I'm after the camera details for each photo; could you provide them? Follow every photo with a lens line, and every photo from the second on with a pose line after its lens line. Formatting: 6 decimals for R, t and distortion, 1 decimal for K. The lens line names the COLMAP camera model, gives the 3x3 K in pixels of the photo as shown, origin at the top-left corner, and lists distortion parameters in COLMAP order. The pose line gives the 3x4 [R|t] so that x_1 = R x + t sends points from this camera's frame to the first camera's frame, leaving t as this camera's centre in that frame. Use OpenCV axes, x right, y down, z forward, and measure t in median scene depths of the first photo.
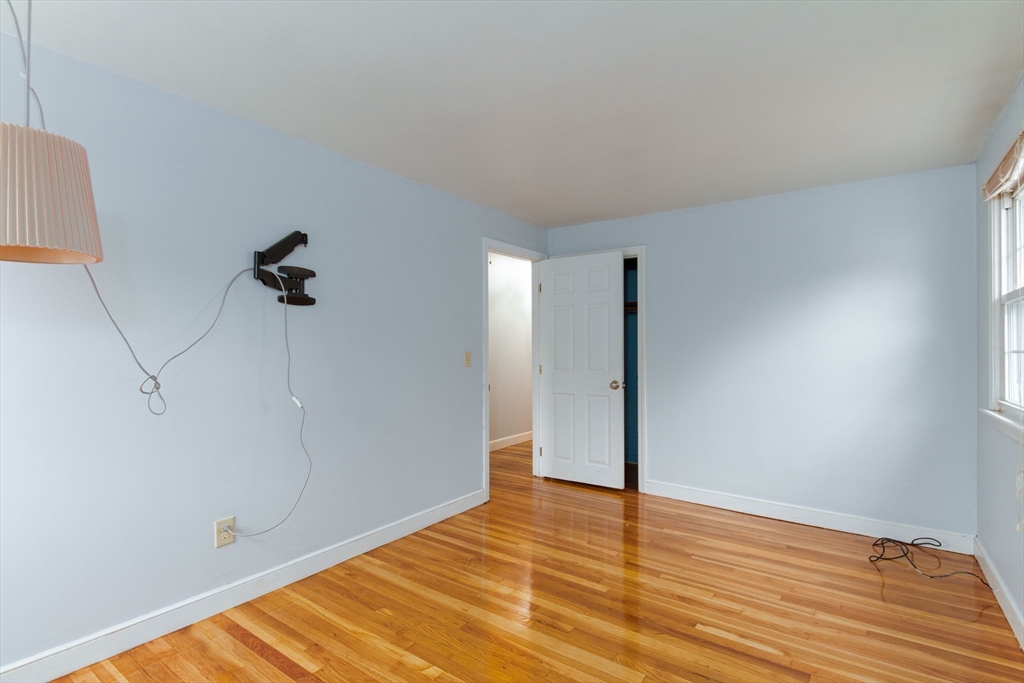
lens RADIAL K [[471.6, 0, 540.7], [0, 471.6, 335.4], [0, 0, 1]] dist [0.027068, -0.017735]
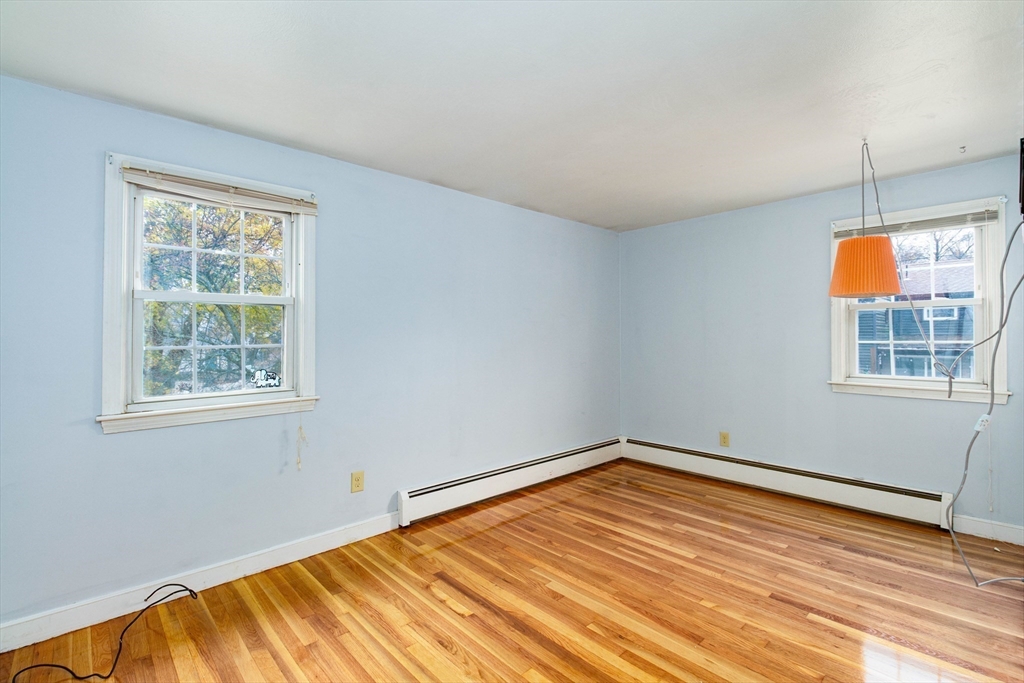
lens RADIAL K [[474.3, 0, 509.5], [0, 474.3, 334.8], [0, 0, 1]] dist [0.016057, -0.000338]
pose [[-0.966066, 0.005132, 0.258246, -0.037170], [-0.001191, 0.999704, -0.024320, 0.008311], [-0.258294, -0.023803, -0.965773, 1.963589]]
